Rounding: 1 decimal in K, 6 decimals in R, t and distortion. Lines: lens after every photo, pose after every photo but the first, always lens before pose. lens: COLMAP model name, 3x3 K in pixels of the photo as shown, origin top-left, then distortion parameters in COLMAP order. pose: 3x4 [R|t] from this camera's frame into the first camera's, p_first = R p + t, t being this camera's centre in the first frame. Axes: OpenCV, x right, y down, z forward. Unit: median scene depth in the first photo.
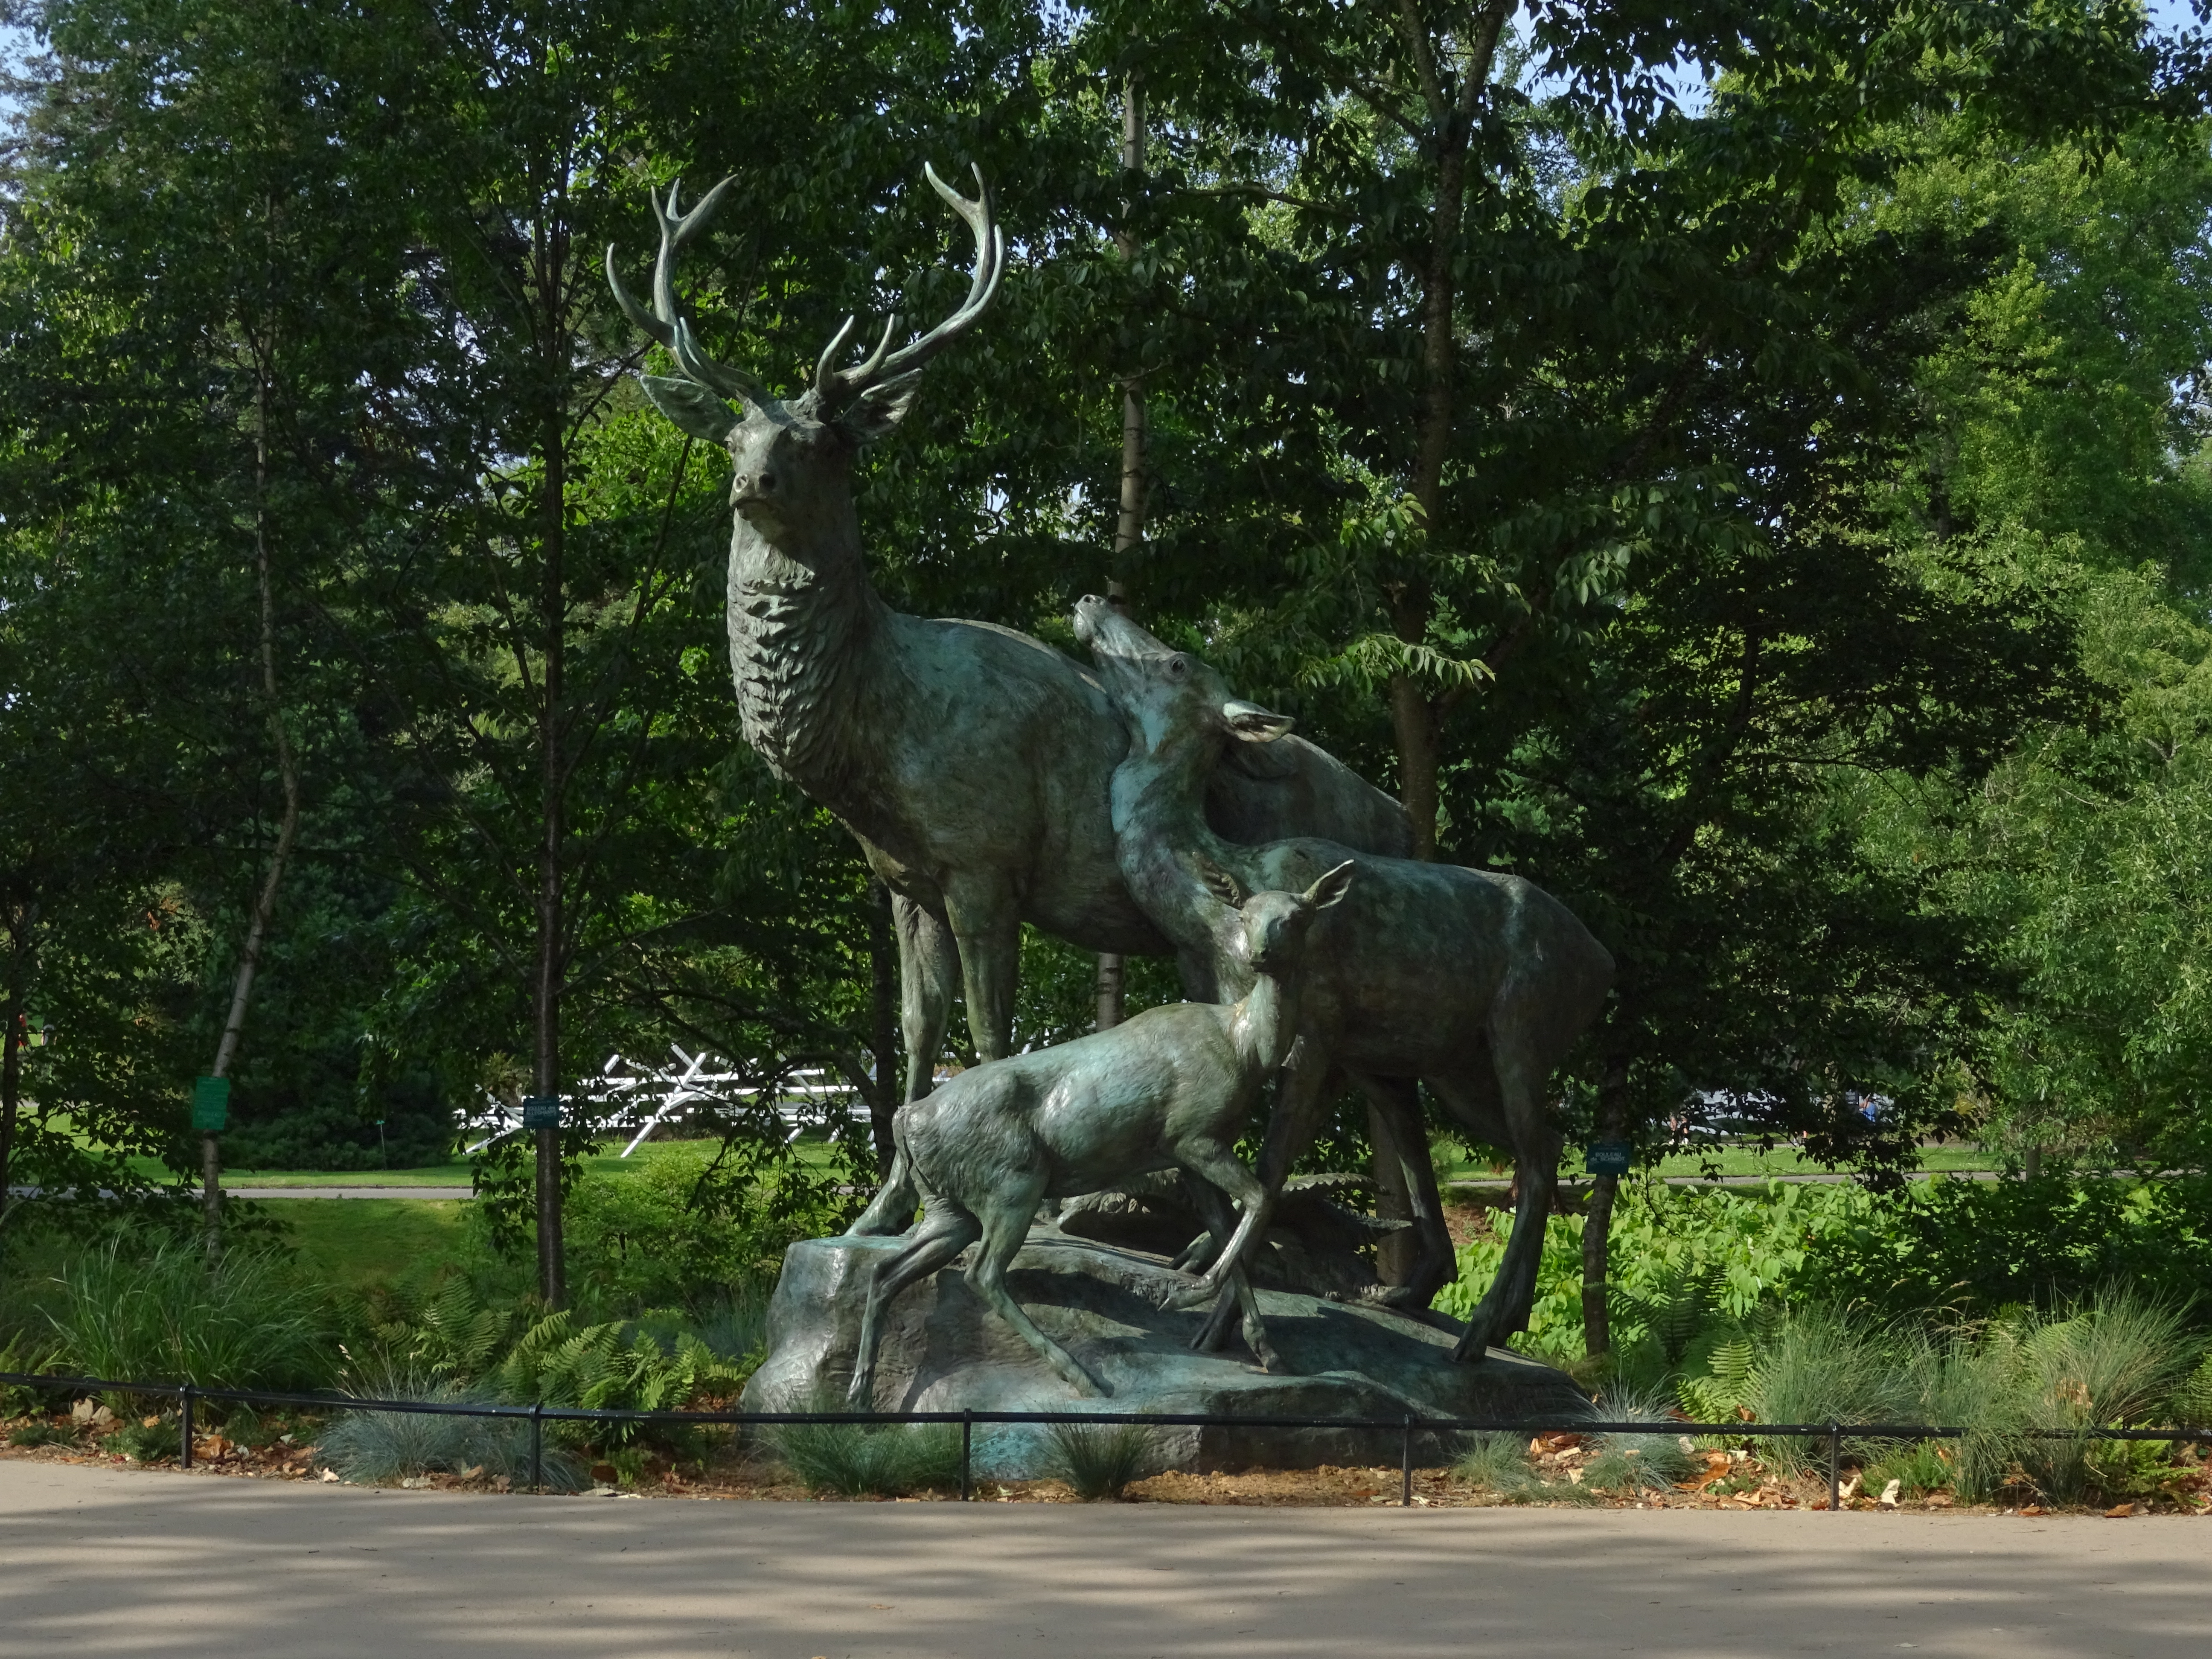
lens RADIAL K [[3754.1, 0, 1106.0], [0, 3754.1, 829.5], [0, 0, 1]] dist [0.000836, 0.076251]
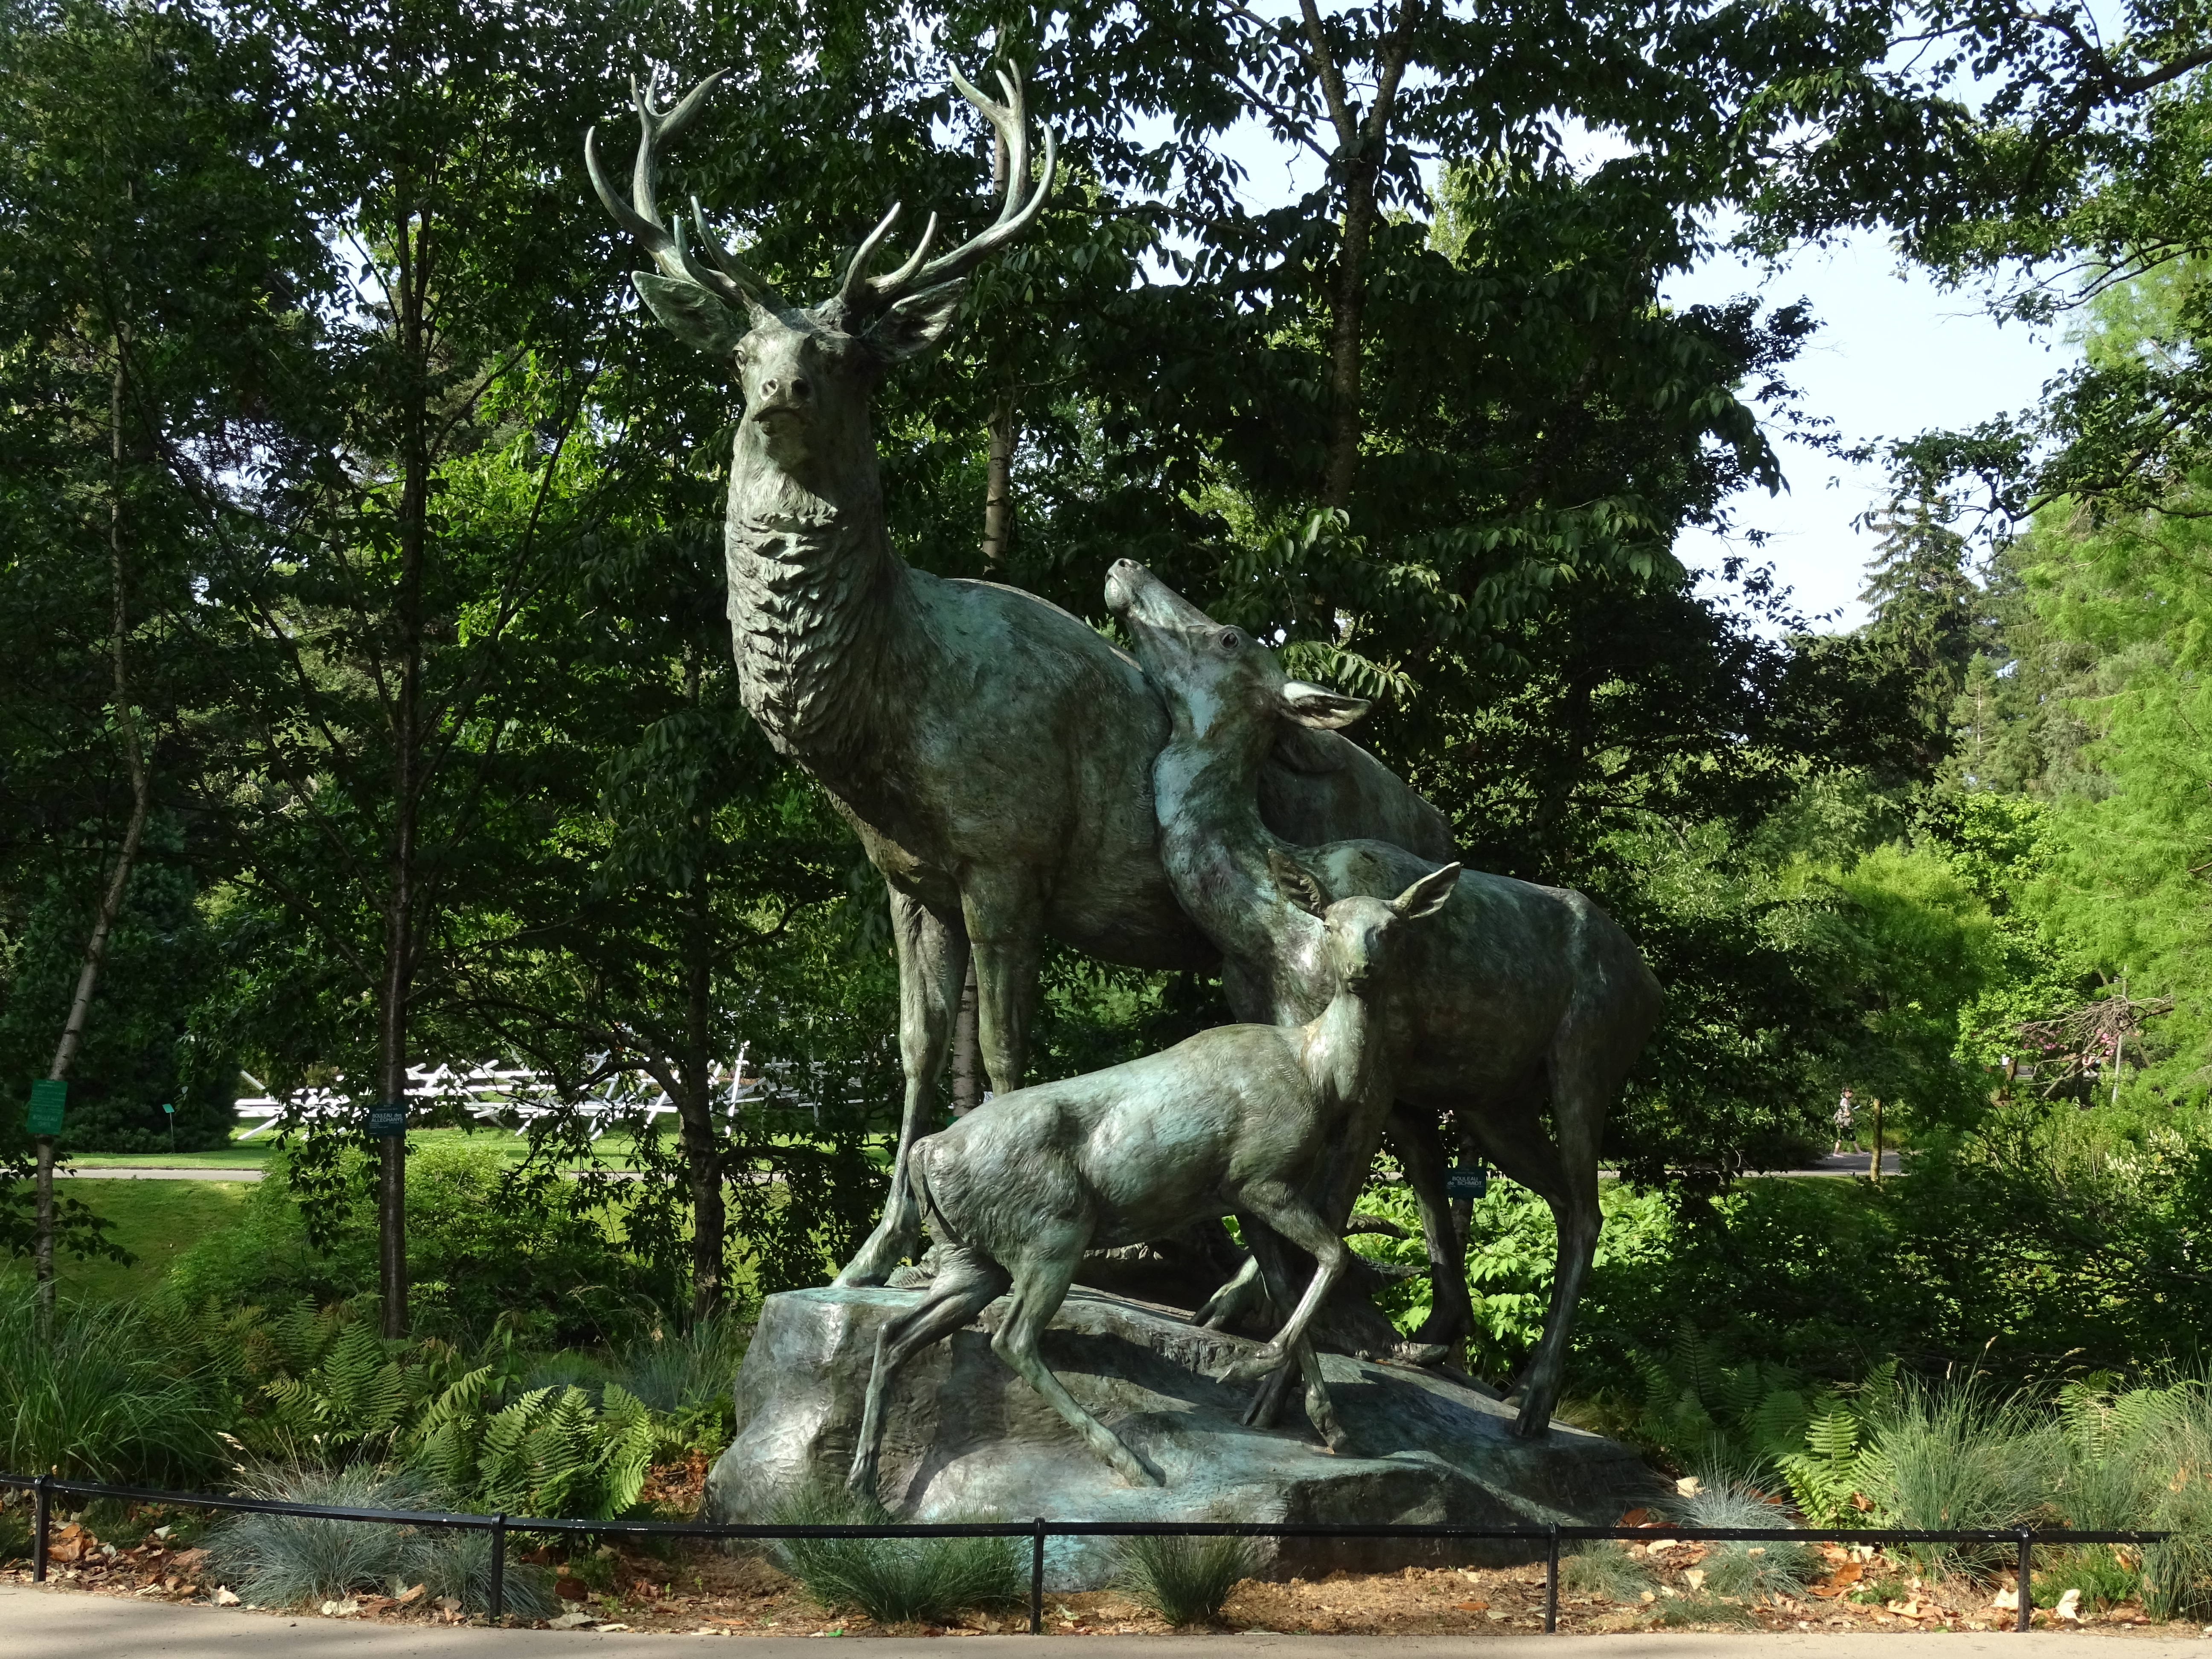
lens RADIAL K [[2981.5, 0, 1106.0], [0, 2981.5, 829.5], [0, 0, 1]] dist [0.017690, -0.000230]
pose [[0.992985, 0.026133, 0.115319, -0.089661], [-0.024042, 0.999521, -0.019481, 0.015148], [-0.115773, 0.016572, 0.993137, 0.312420]]
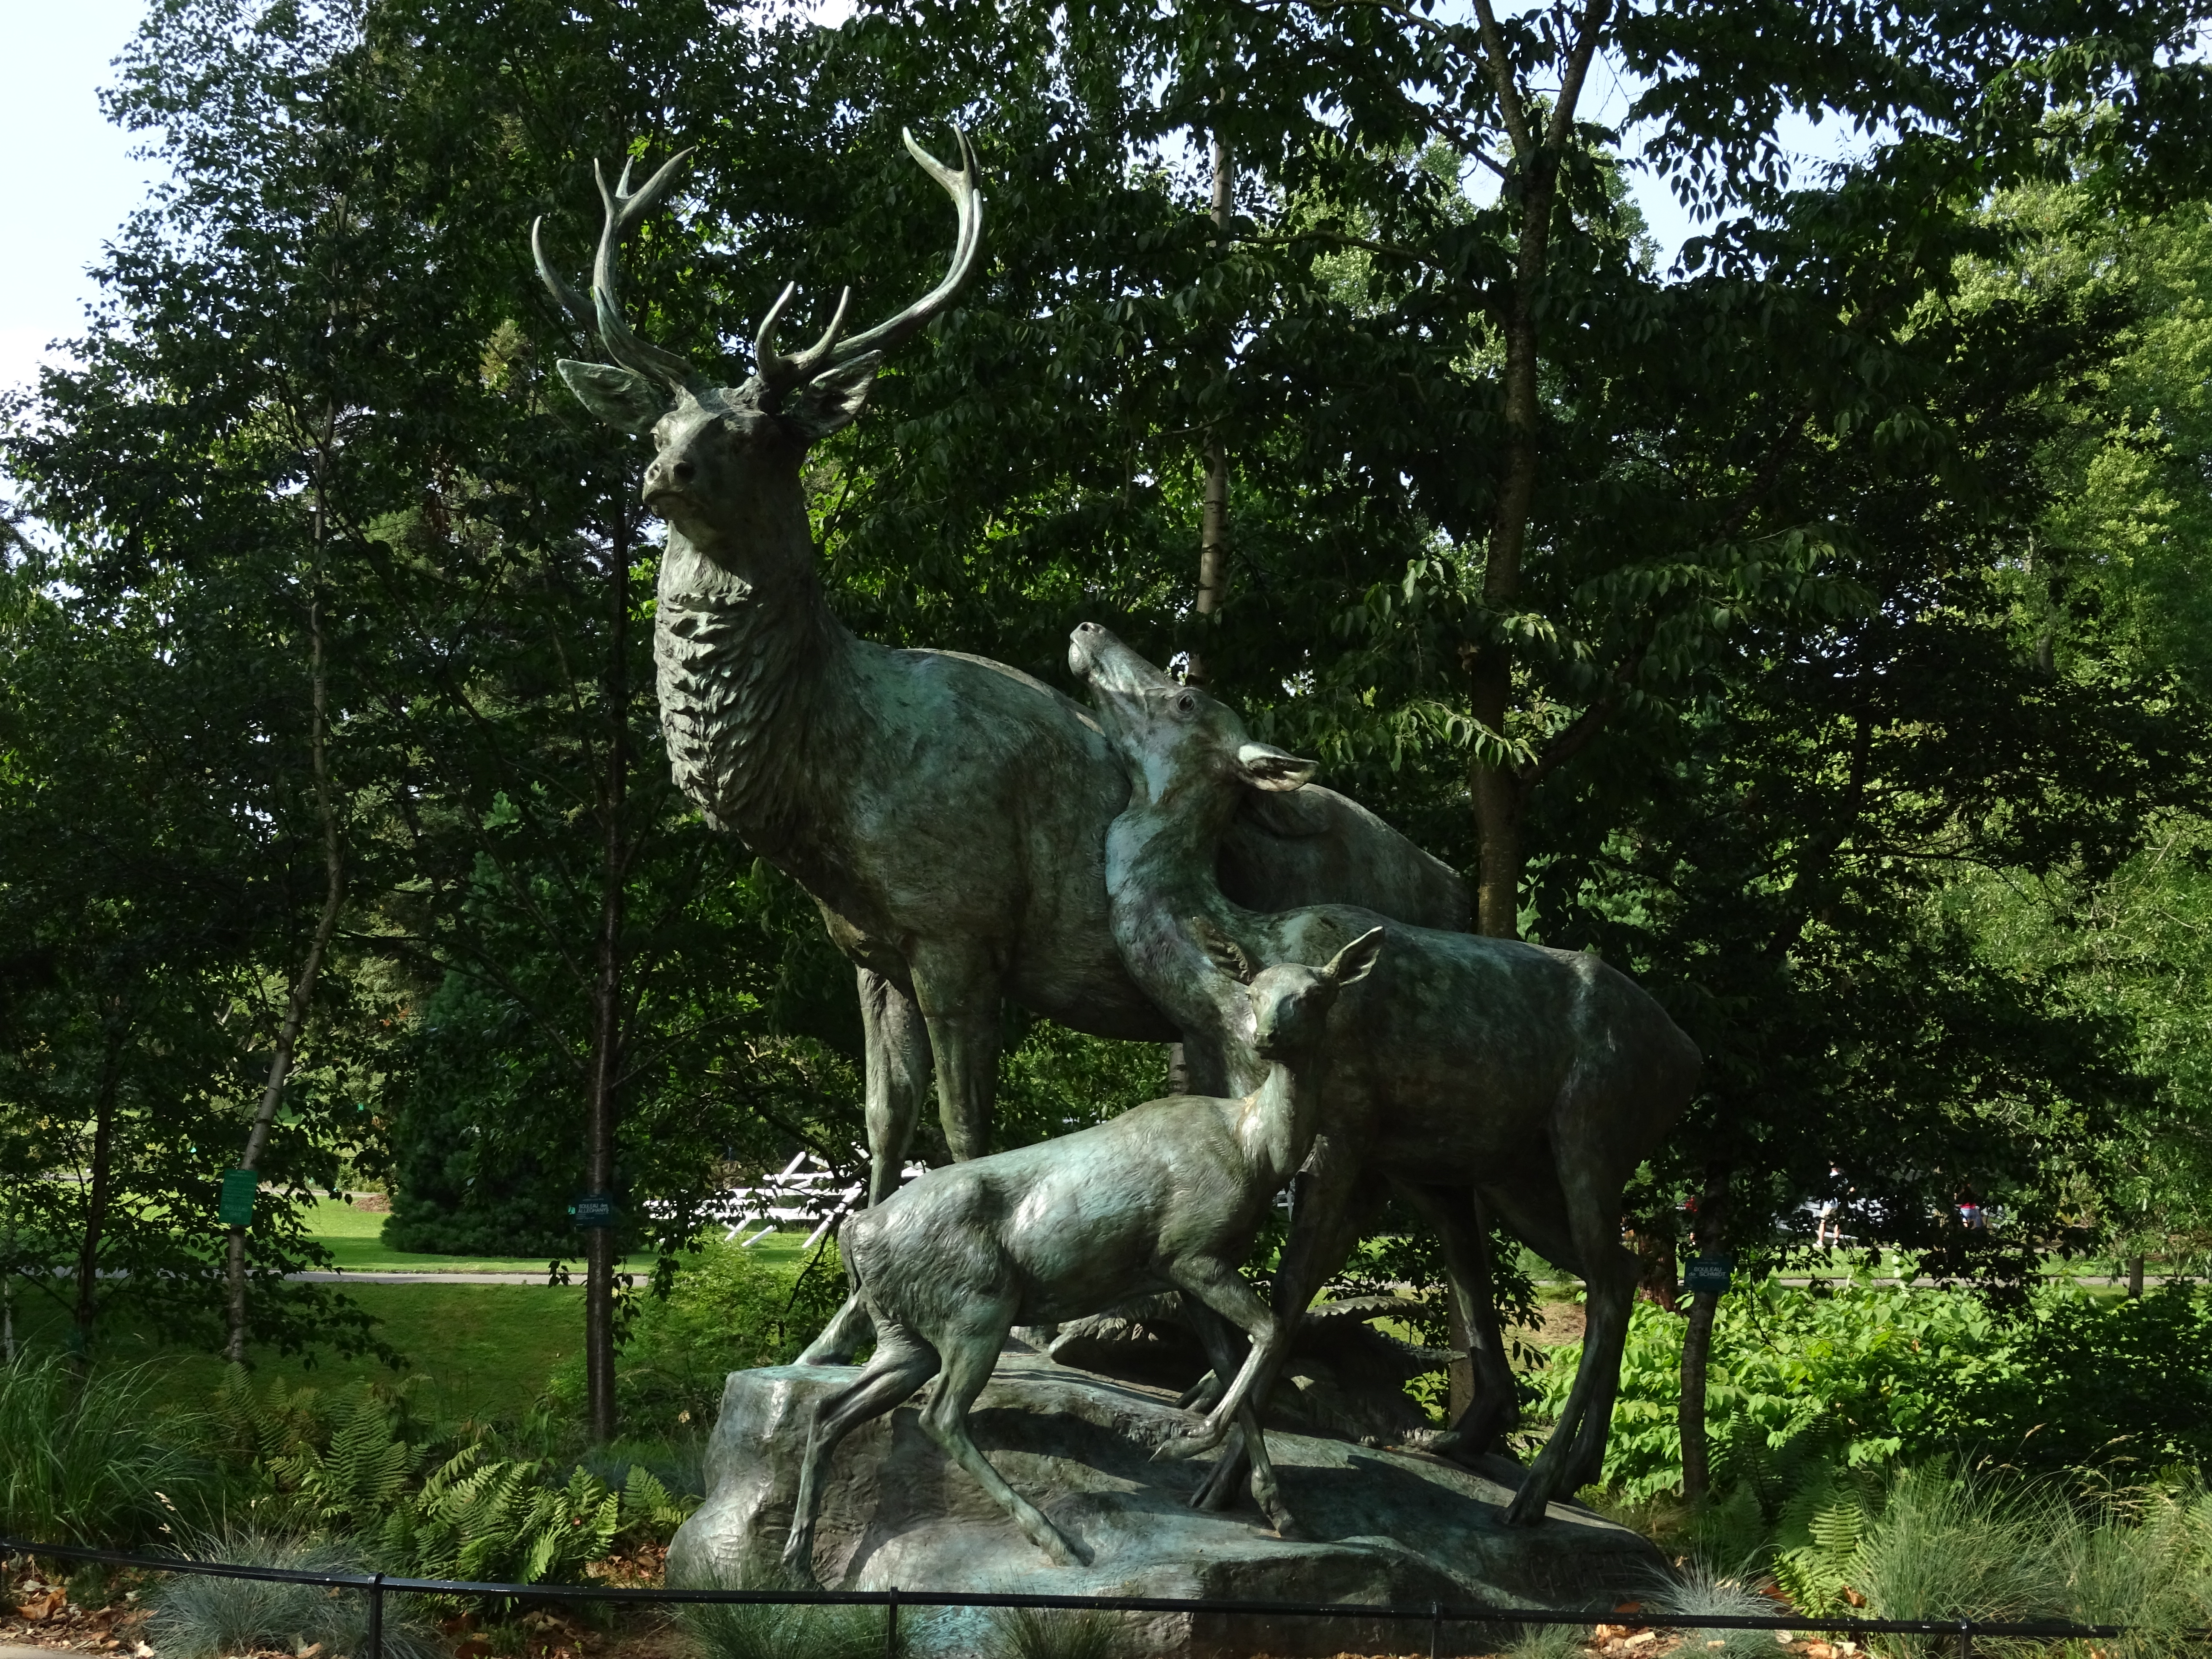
lens RADIAL K [[3369.8, 0, 1106.0], [0, 3369.8, 829.5], [0, 0, 1]] dist [-0.003368, 0.005984]
pose [[0.998663, 0.005549, -0.051396, 0.040867], [-0.007432, 0.999306, -0.036509, 0.013709], [0.051158, 0.036842, 0.998011, 0.232642]]
